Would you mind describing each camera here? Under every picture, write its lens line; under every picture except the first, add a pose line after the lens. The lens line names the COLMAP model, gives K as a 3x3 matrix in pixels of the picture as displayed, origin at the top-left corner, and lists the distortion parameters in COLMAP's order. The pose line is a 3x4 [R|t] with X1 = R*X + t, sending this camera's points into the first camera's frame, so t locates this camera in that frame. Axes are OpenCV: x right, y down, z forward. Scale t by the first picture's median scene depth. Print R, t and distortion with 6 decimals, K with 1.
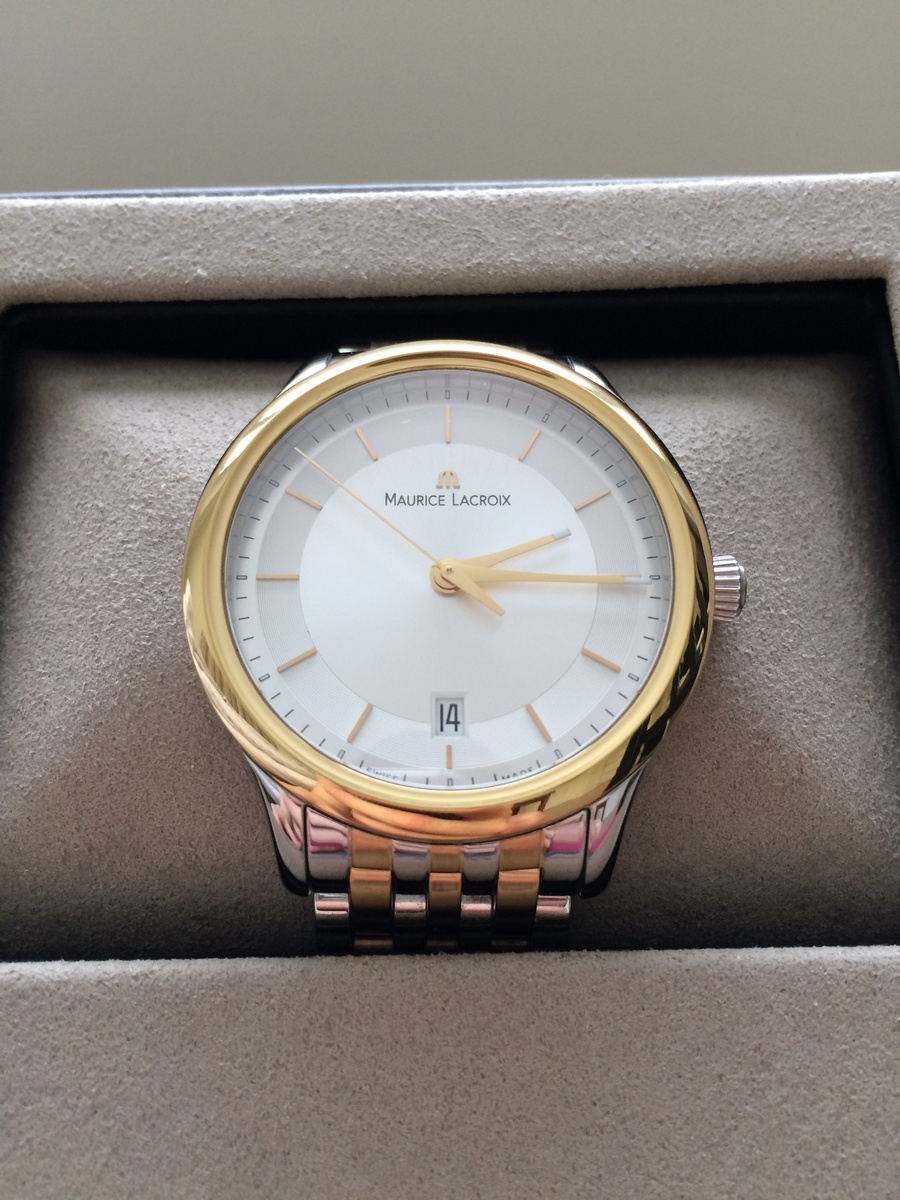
lens RADIAL K [[1096.4, 0, 450.0], [0, 1096.4, 600.0], [0, 0, 1]] dist [0.055223, 0.003073]
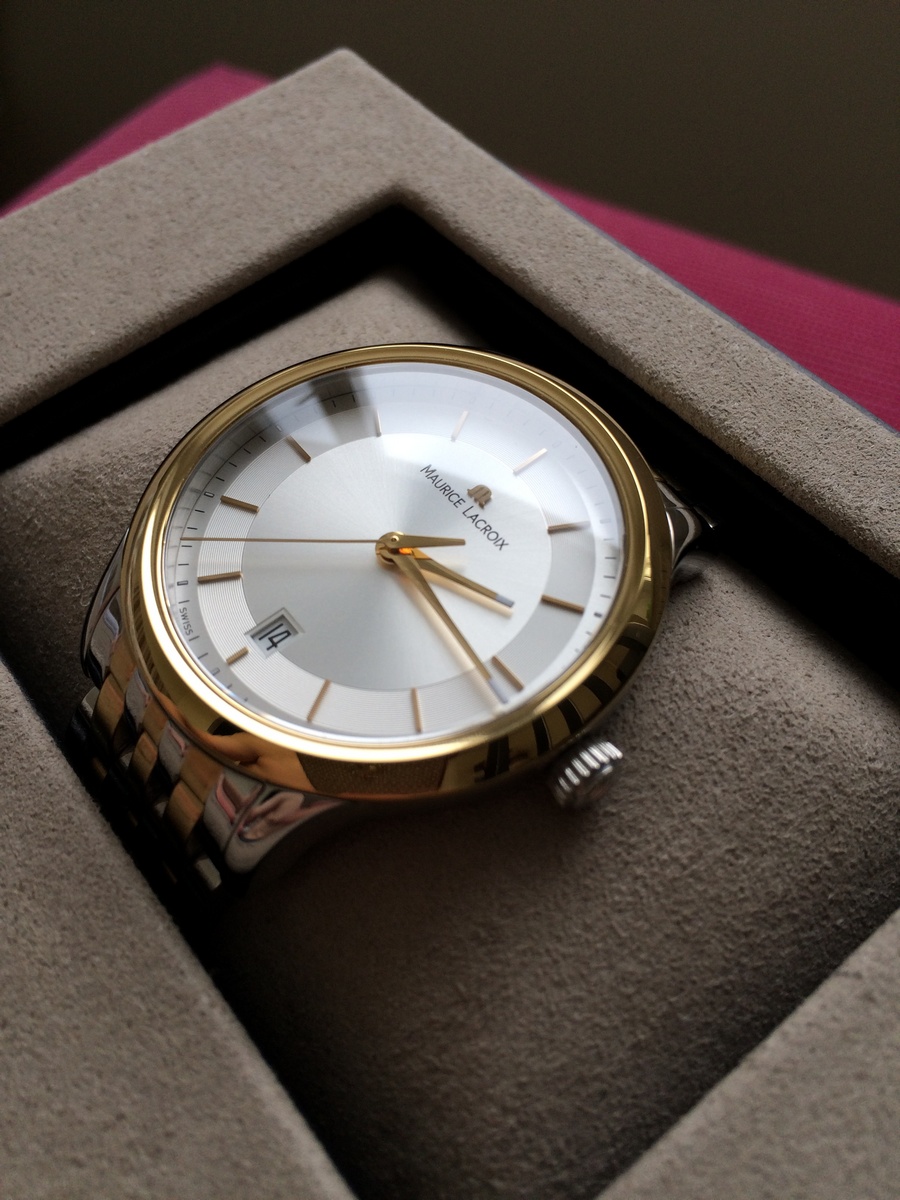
lens RADIAL K [[1096.4, 0, 450.0], [0, 1096.4, 600.0], [0, 0, 1]] dist [0.055223, 0.003073]
pose [[0.608838, 0.645824, -0.460681, 0.487722], [-0.728282, 0.685275, -0.001819, -0.024284], [0.314519, 0.336613, 0.887564, 0.166948]]
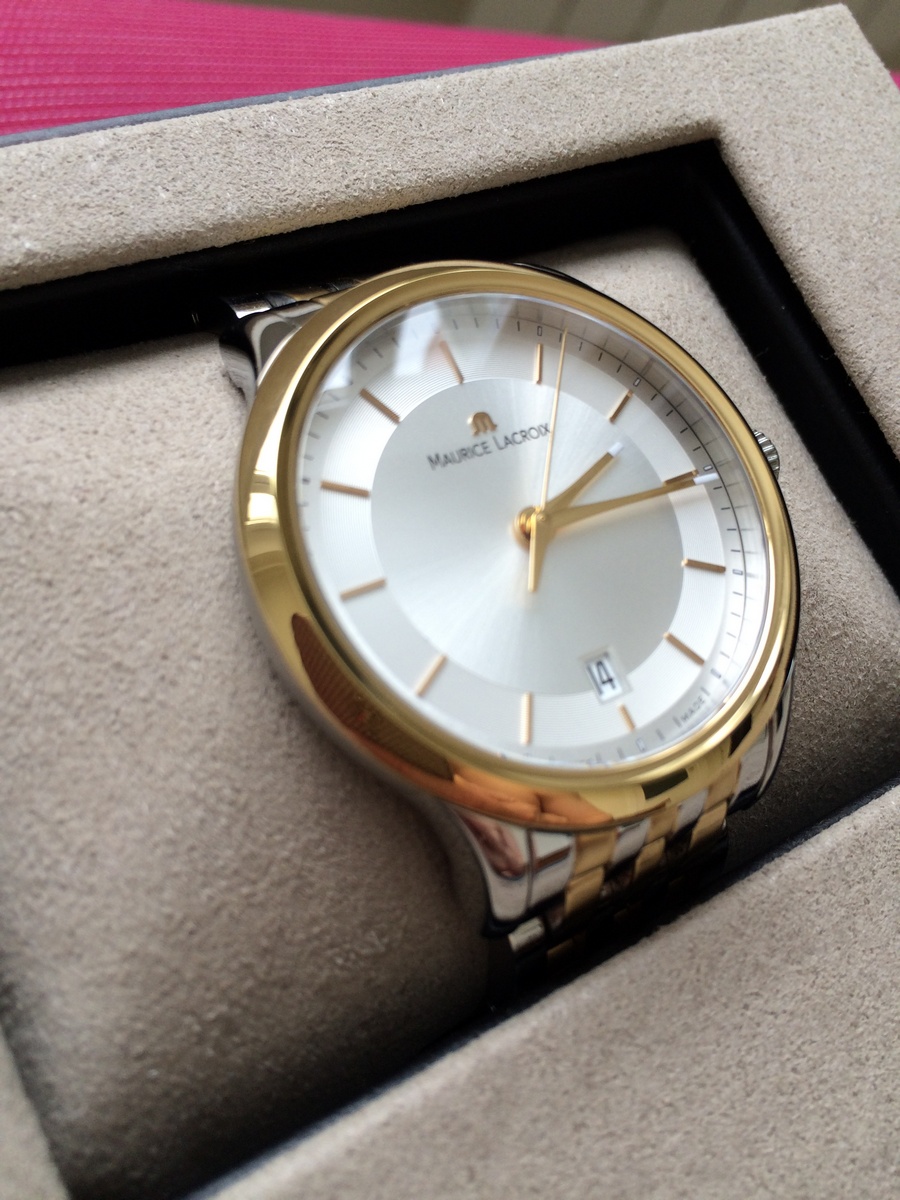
lens RADIAL K [[1063.7, 0, 450.0], [0, 1063.7, 600.0], [0, 0, 1]] dist [0.110728, -0.241254]
pose [[0.853351, -0.308401, 0.420335, -0.420264], [0.287561, 0.950962, 0.113928, -0.080315], [-0.434858, 0.023651, 0.900188, 0.260263]]
